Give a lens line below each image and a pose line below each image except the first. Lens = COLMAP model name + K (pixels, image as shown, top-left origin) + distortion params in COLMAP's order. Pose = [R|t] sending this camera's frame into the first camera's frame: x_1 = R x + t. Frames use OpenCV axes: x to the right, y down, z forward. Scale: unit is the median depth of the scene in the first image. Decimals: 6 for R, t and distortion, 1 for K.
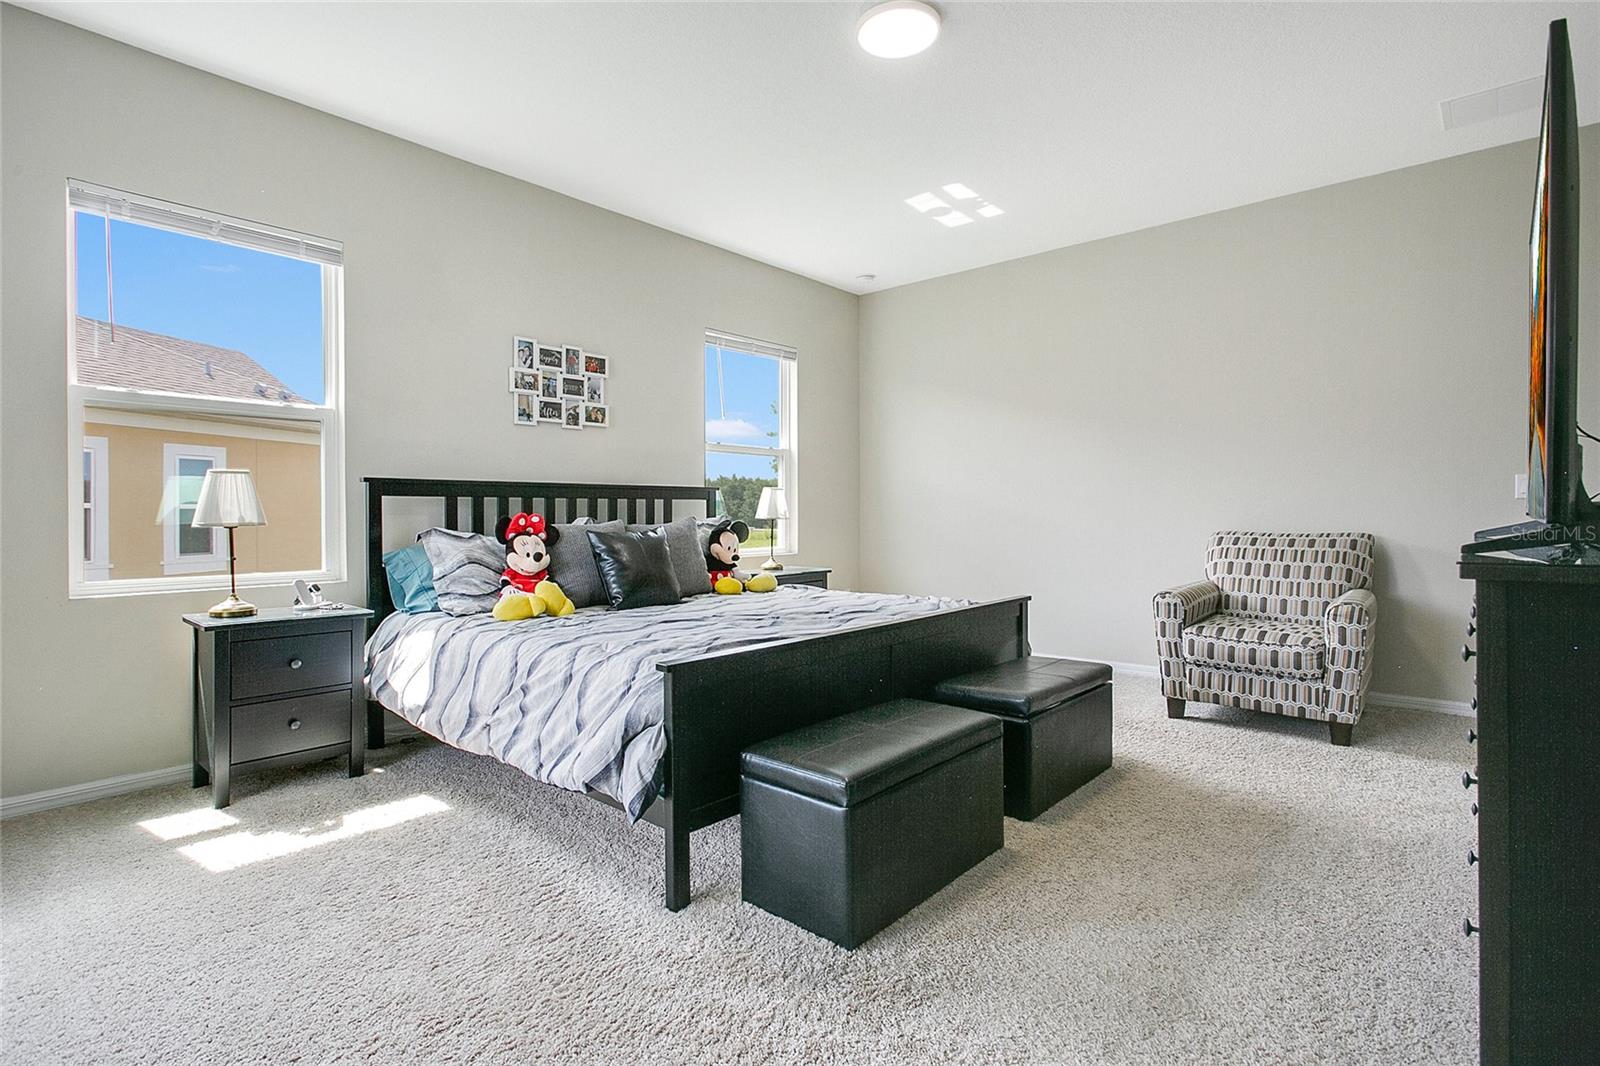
lens RADIAL K [[810.5, 0, 804.1], [0, 810.5, 523.8], [0, 0, 1]] dist [-0.000264, -0.001096]
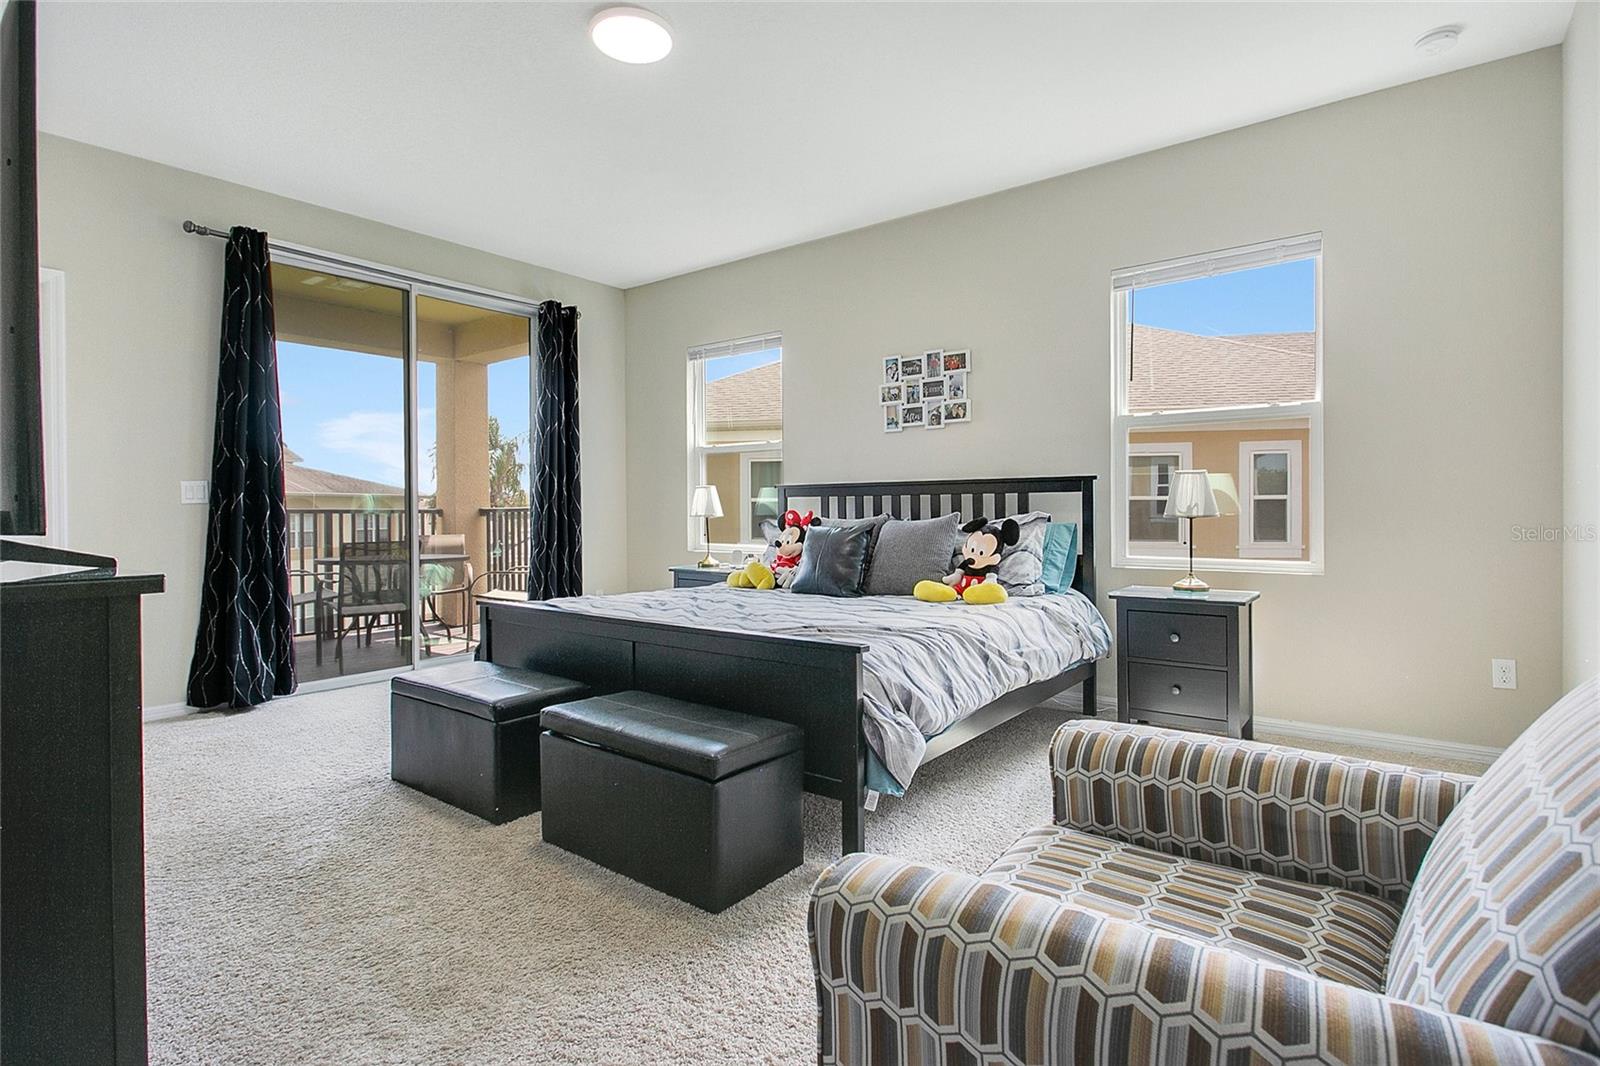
lens RADIAL K [[810.5, 0, 805.2], [0, 810.5, 528.1], [0, 0, 1]] dist [-0.000264, -0.001096]
pose [[0.047361, 0.030169, -0.998422, 0.777767], [-0.003748, 0.999542, 0.030025, -0.018856], [0.998871, 0.002320, 0.047453, 0.794393]]
